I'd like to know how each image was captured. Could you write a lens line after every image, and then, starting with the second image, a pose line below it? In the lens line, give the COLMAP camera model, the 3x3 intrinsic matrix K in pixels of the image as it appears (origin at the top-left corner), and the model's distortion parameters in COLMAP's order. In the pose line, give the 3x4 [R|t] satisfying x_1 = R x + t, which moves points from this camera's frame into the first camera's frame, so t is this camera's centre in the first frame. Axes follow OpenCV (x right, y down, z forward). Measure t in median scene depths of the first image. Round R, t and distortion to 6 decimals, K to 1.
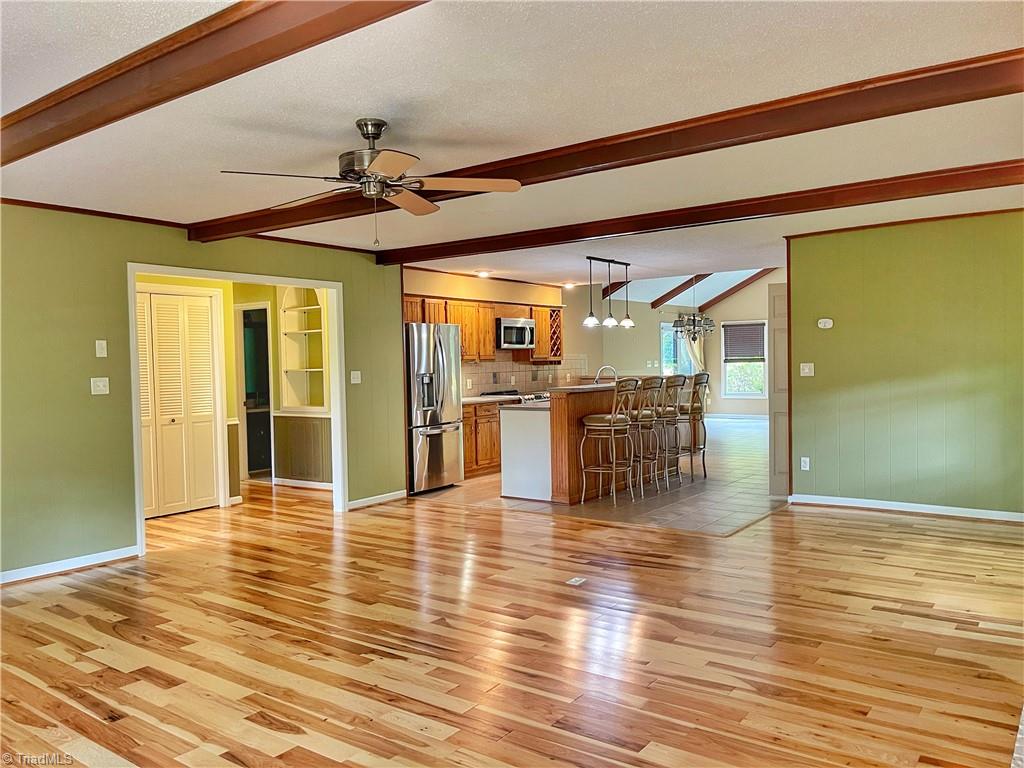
lens RADIAL K [[788.0, 0, 511.7], [0, 788.0, 385.2], [0, 0, 1]] dist [0.058810, -0.083370]
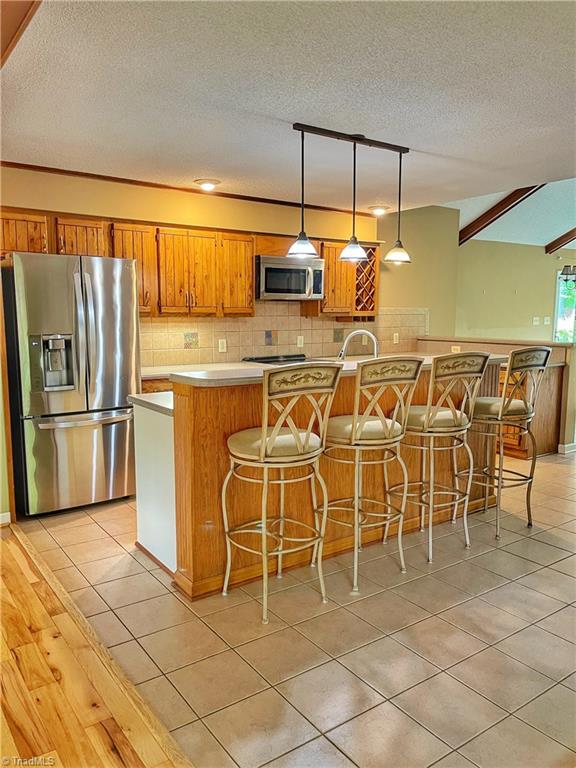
lens RADIAL K [[591.0, 0, 287.8], [0, 591.0, 387.3], [0, 0, 1]] dist [0.058810, -0.083370]
pose [[0.950573, 0.061797, -0.304288, 0.181160], [-0.031183, 0.994040, 0.104461, -0.022951], [0.308930, -0.089809, 0.946835, 0.483373]]
